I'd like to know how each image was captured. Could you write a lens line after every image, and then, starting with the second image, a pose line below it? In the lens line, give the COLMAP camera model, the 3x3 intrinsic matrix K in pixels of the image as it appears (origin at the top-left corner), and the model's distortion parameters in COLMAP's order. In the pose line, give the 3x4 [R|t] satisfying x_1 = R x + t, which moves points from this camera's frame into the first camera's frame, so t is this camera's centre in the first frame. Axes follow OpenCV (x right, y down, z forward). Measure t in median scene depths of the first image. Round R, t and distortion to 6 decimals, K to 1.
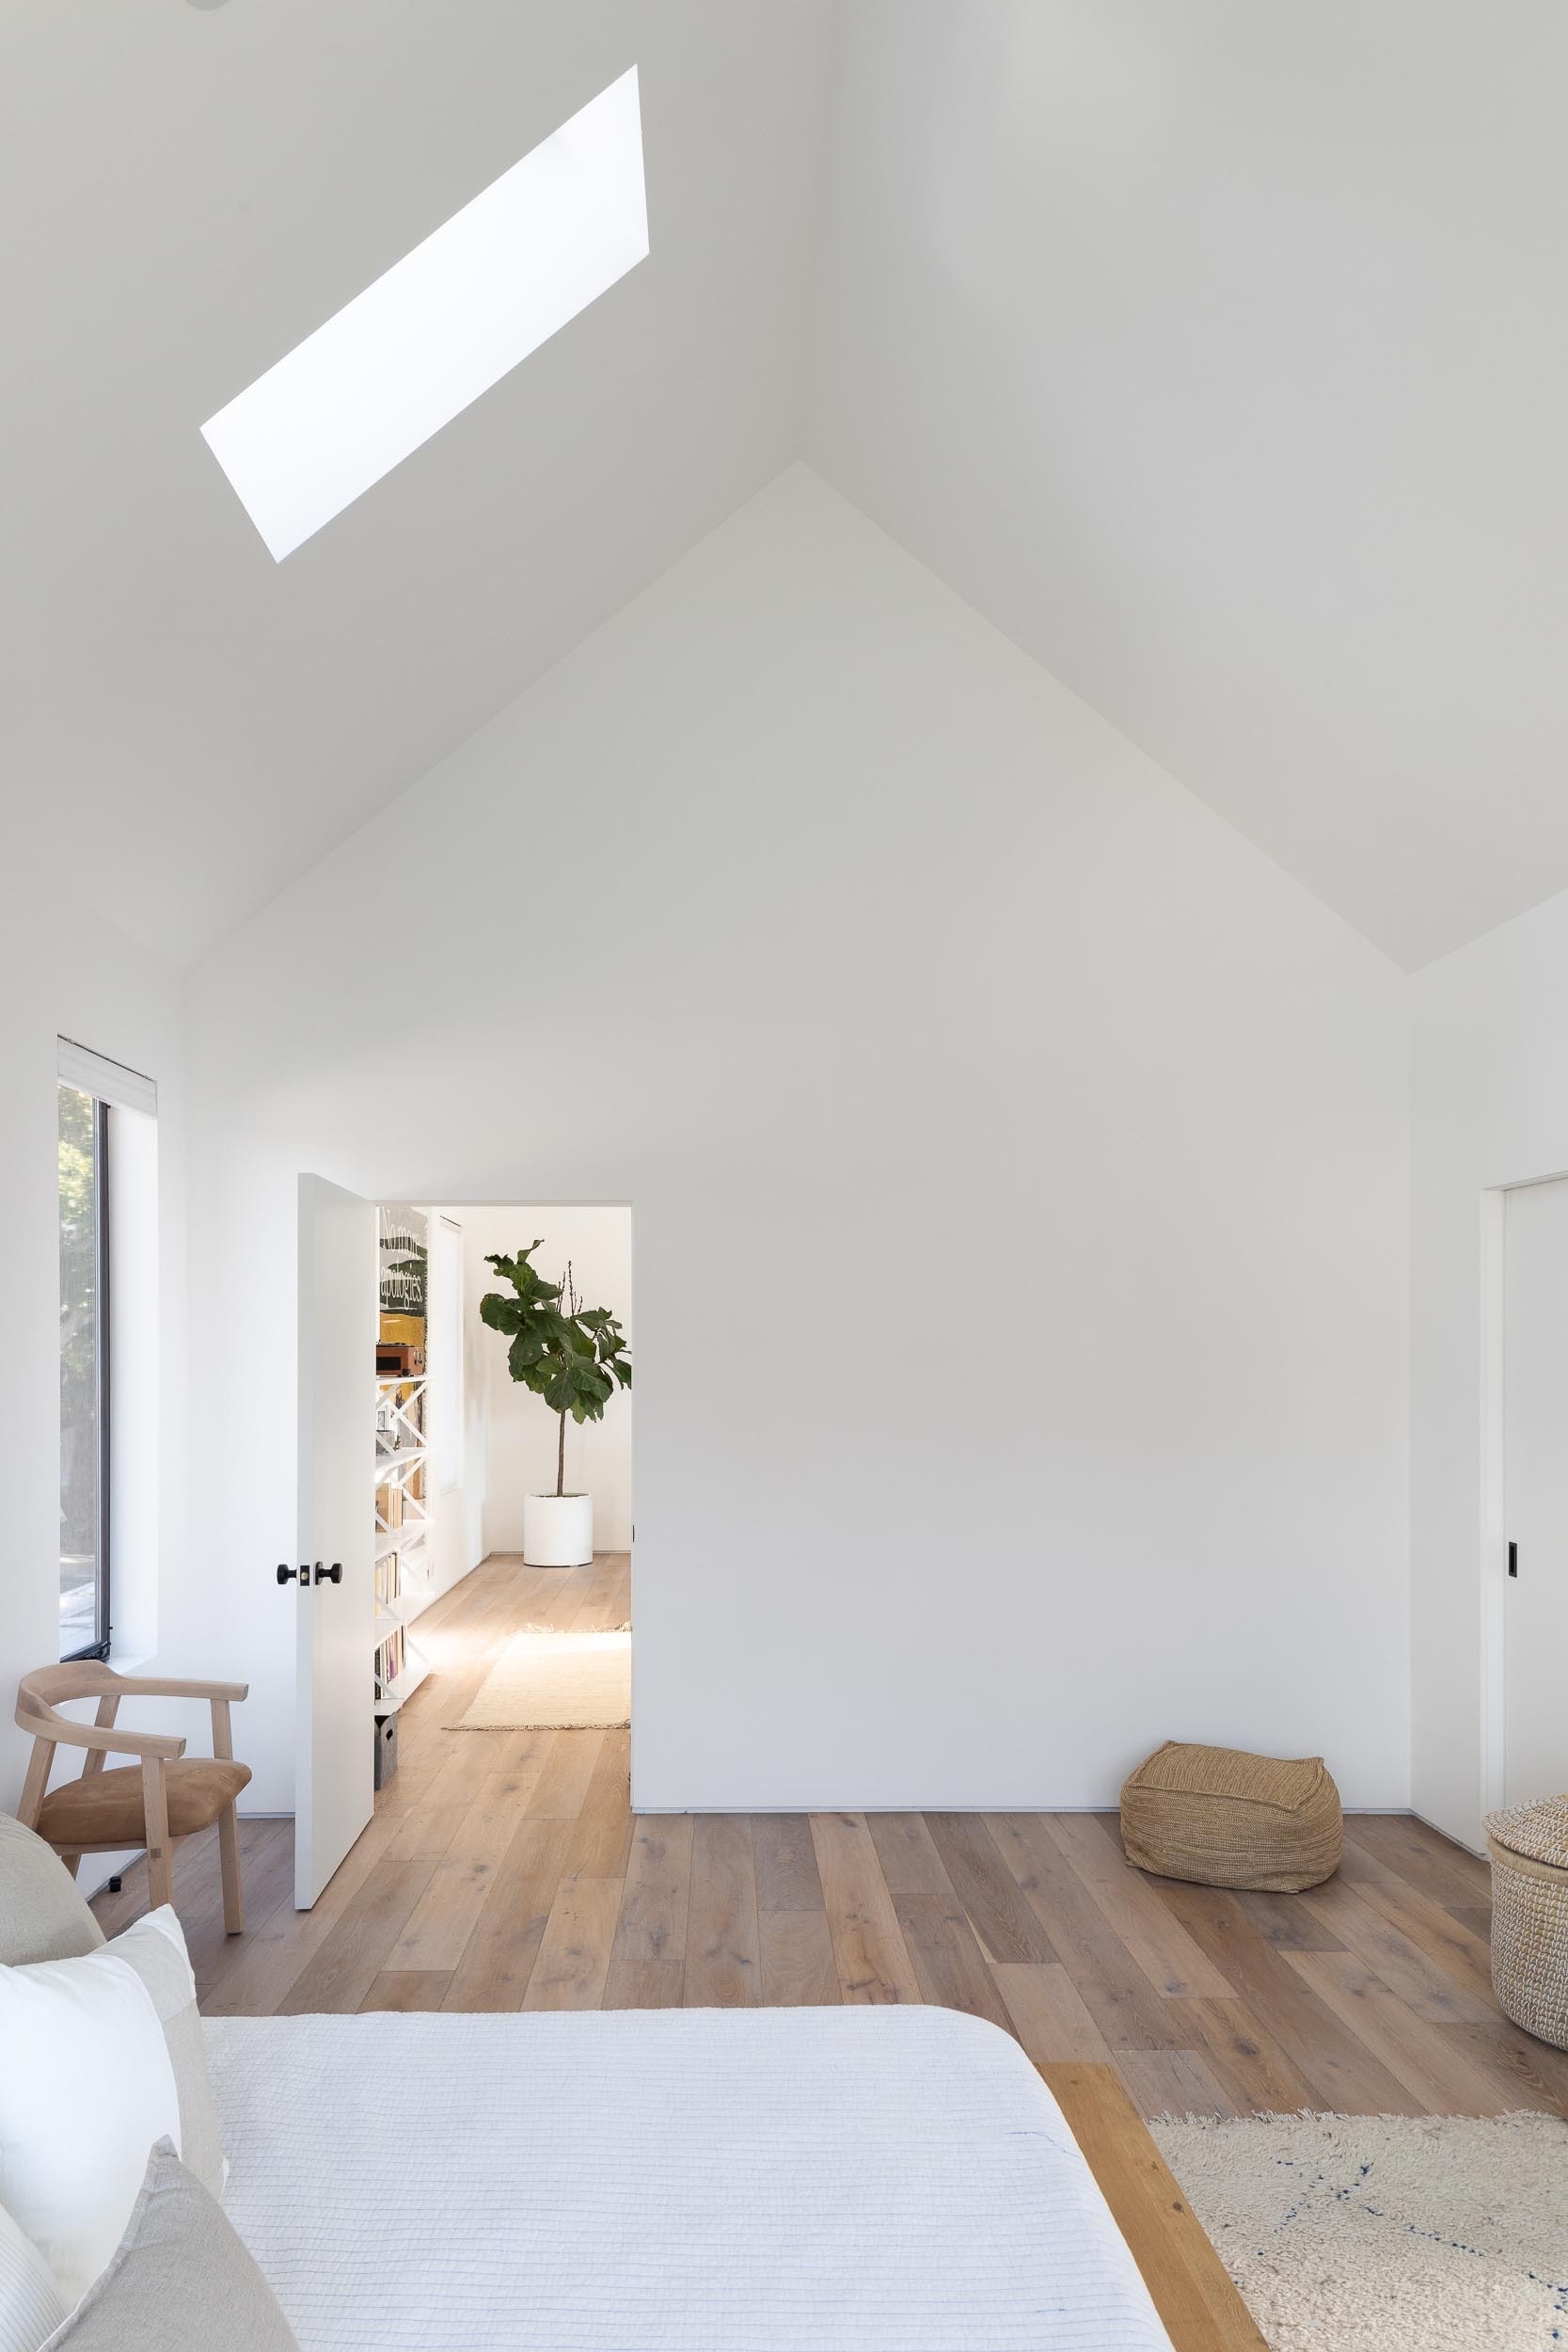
lens RADIAL K [[3425.6, 0, 784.0], [0, 3425.6, 1176.0], [0, 0, 1]] dist [0.356109, -1.937335]
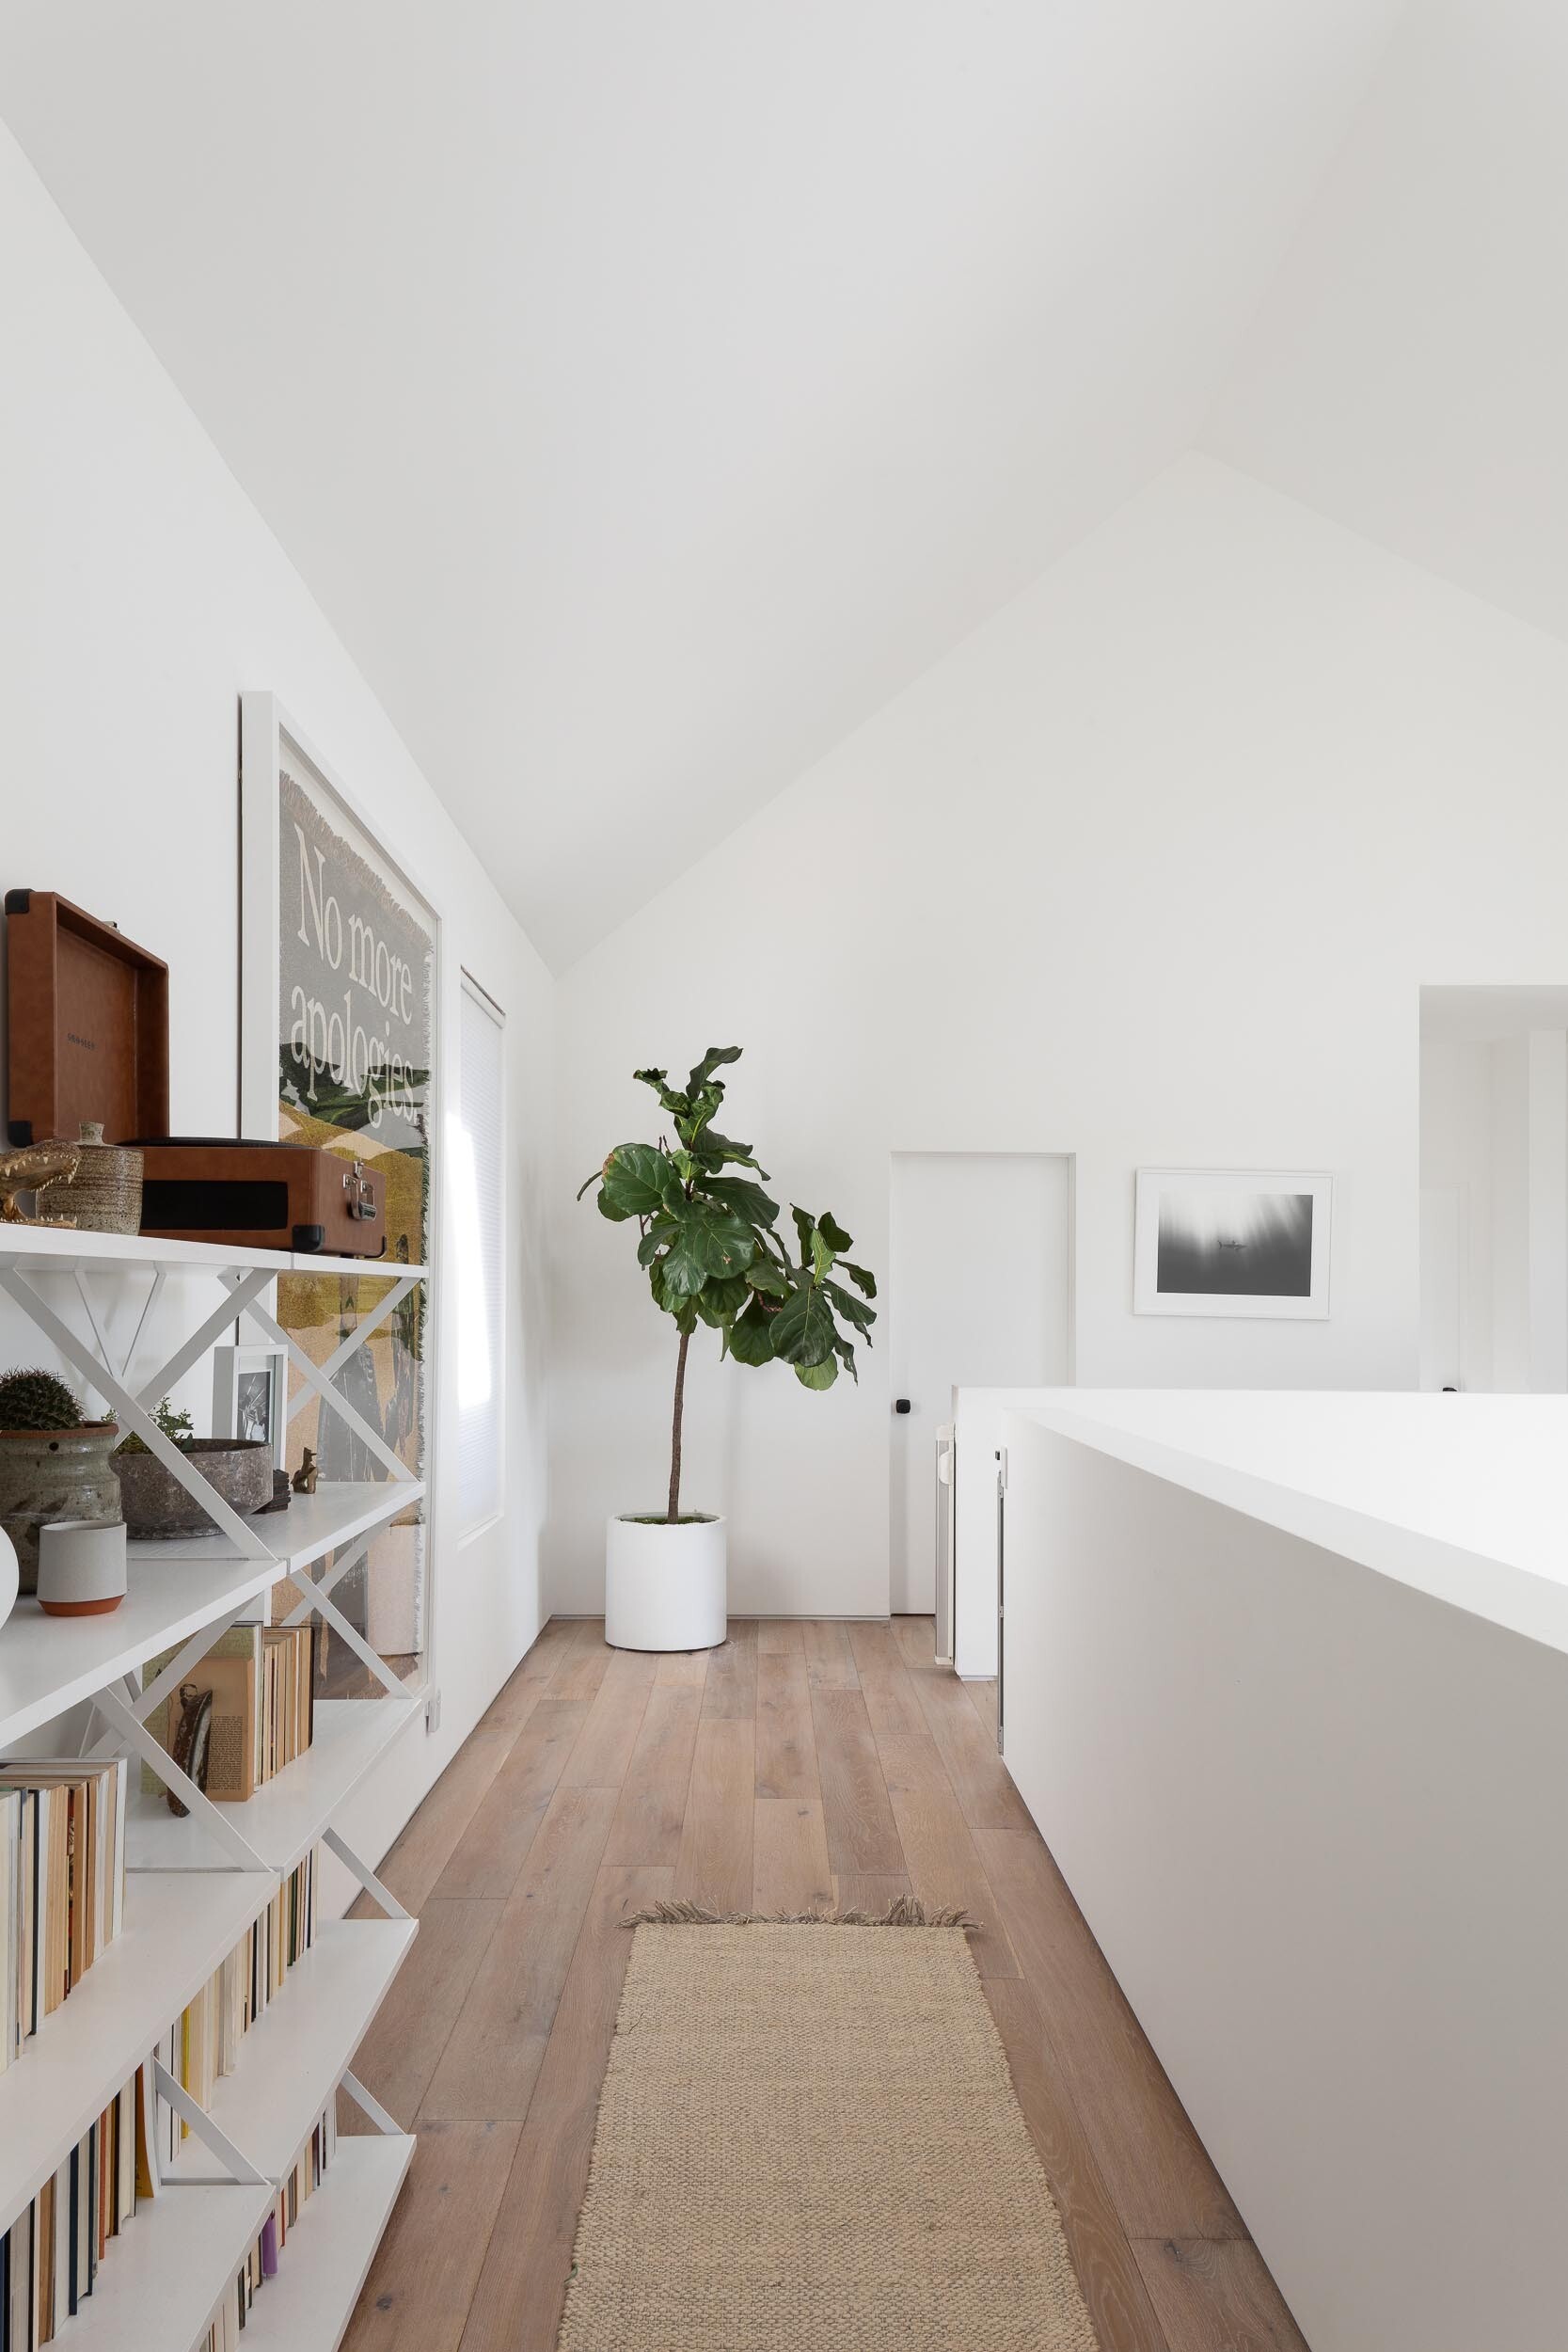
lens RADIAL K [[3425.6, 0, 784.0], [0, 3425.6, 1176.0], [0, 0, 1]] dist [0.356109, -1.937335]
pose [[0.999889, 0.010701, -0.010408, -0.042201], [-0.010556, 0.999848, 0.013888, 0.029617], [0.010555, -0.013776, 0.999849, 0.446129]]
